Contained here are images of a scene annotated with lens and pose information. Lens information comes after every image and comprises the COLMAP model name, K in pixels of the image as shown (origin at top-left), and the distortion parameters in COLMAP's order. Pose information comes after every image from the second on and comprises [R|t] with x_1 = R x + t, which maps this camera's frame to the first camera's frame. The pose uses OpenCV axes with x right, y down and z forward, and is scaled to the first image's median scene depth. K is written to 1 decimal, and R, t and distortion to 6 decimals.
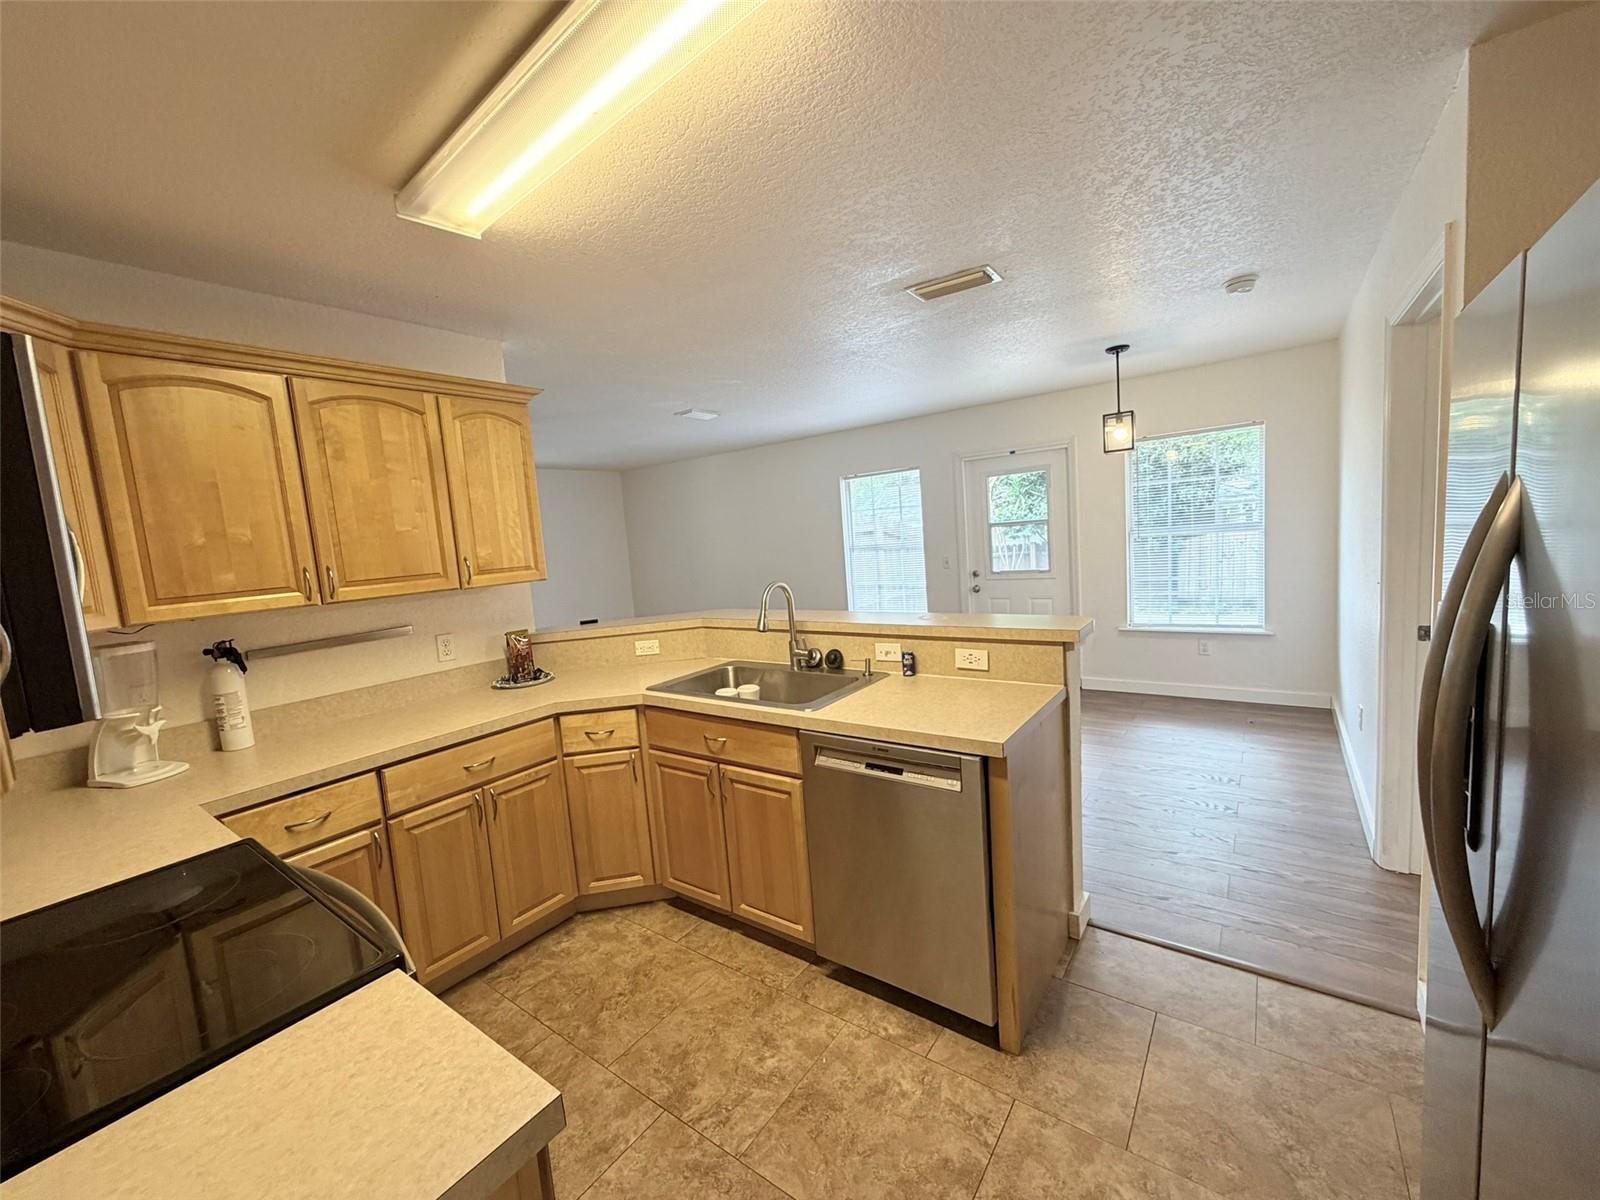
lens RADIAL K [[644.8, 0, 790.3], [0, 644.8, 597.8], [0, 0, 1]] dist [-0.002501, 0.000610]
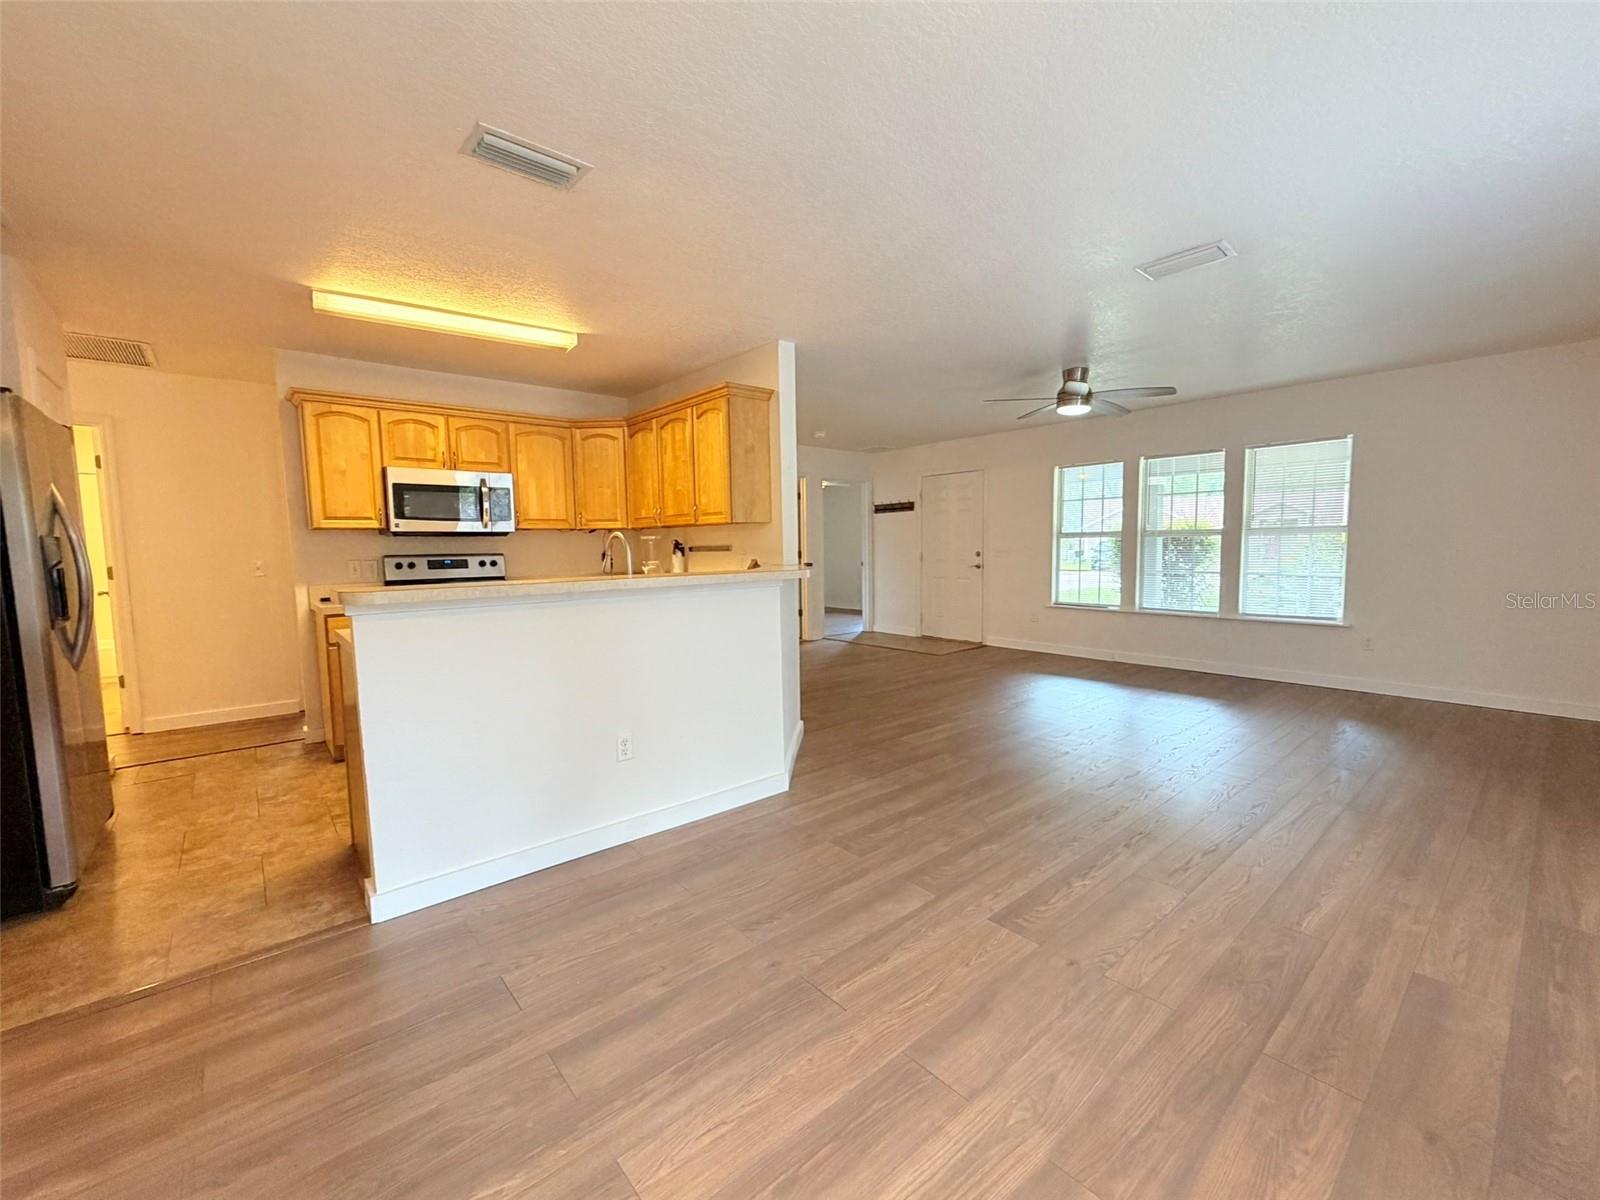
lens RADIAL K [[644.8, 0, 803.5], [0, 644.8, 610.8], [0, 0, 1]] dist [-0.002501, 0.000610]
pose [[-0.229880, 0.177171, -0.956956, 1.176240], [-0.067177, 0.978056, 0.197215, -0.161865], [0.970898, 0.109622, -0.212933, 1.842340]]
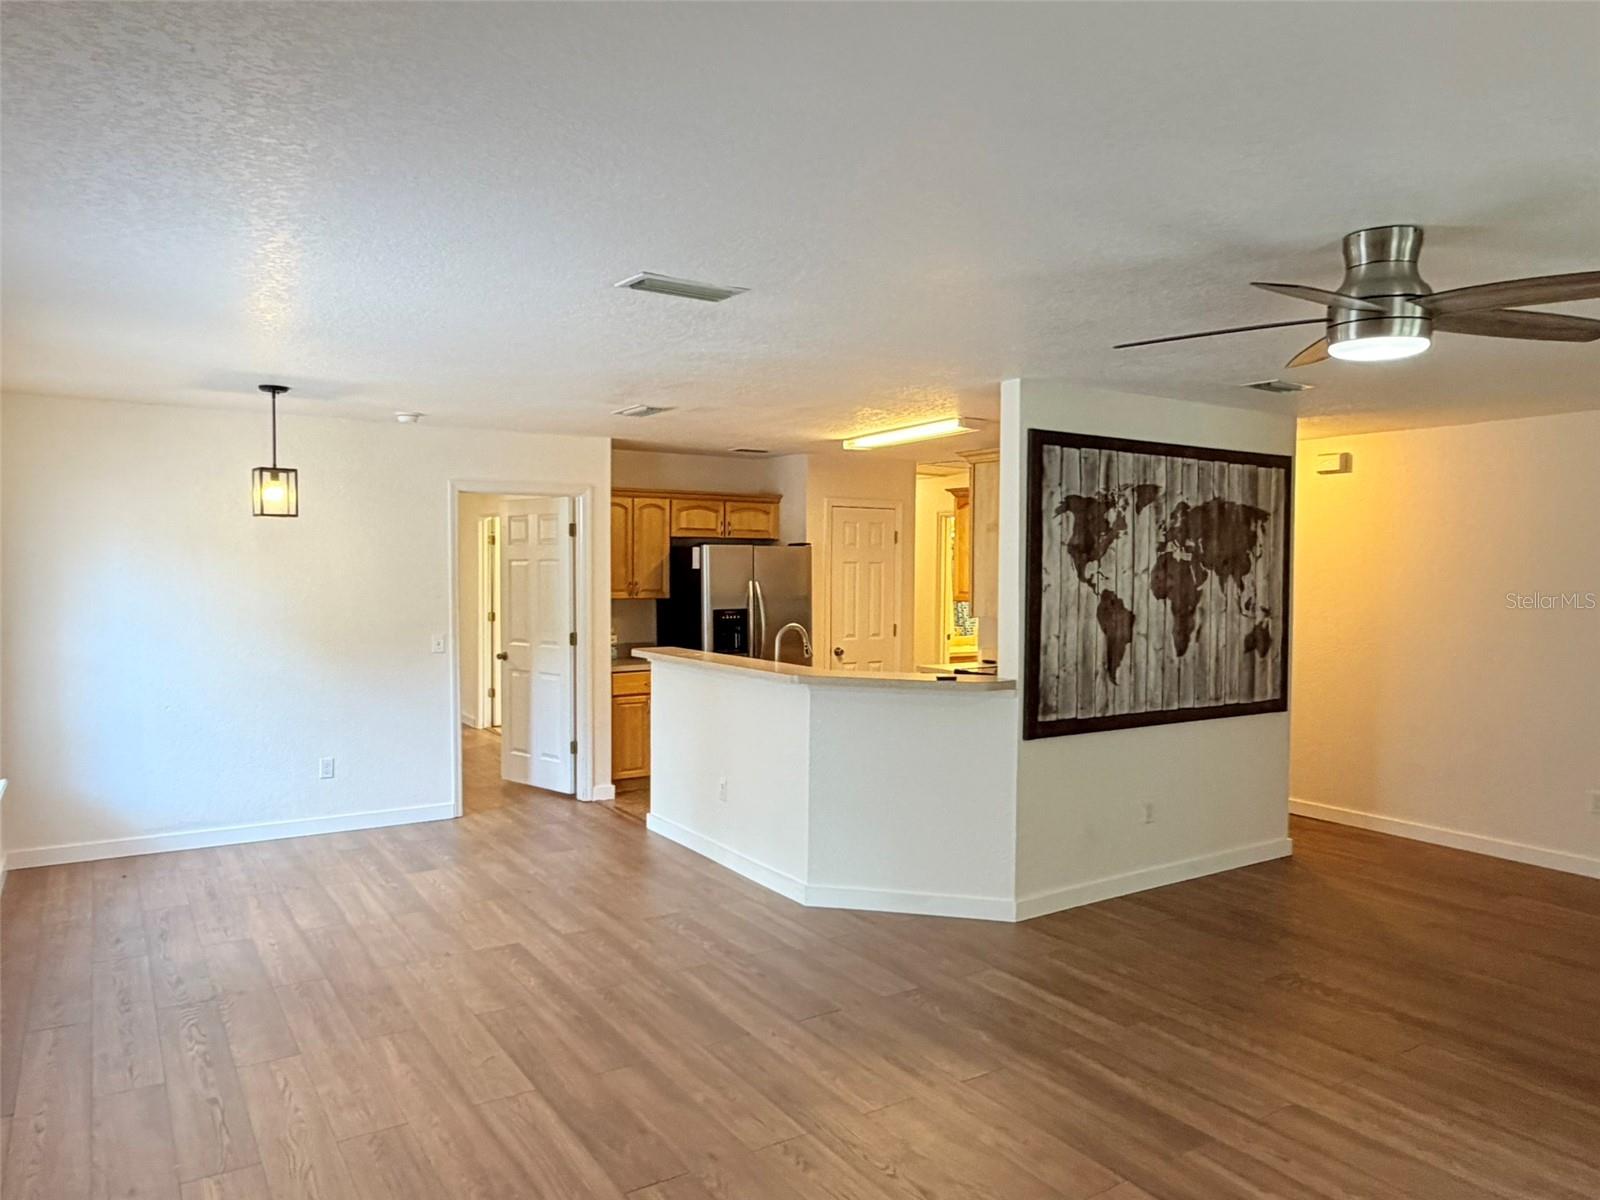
lens RADIAL K [[1090.4, 0, 807.1], [0, 1090.4, 605.3], [0, 0, 1]] dist [-0.004074, 0.001405]
pose [[-0.935921, 0.054191, 0.348016, -0.995499], [0.096761, 0.989634, 0.106118, -0.353886], [-0.338658, 0.132993, -0.931463, 3.625184]]
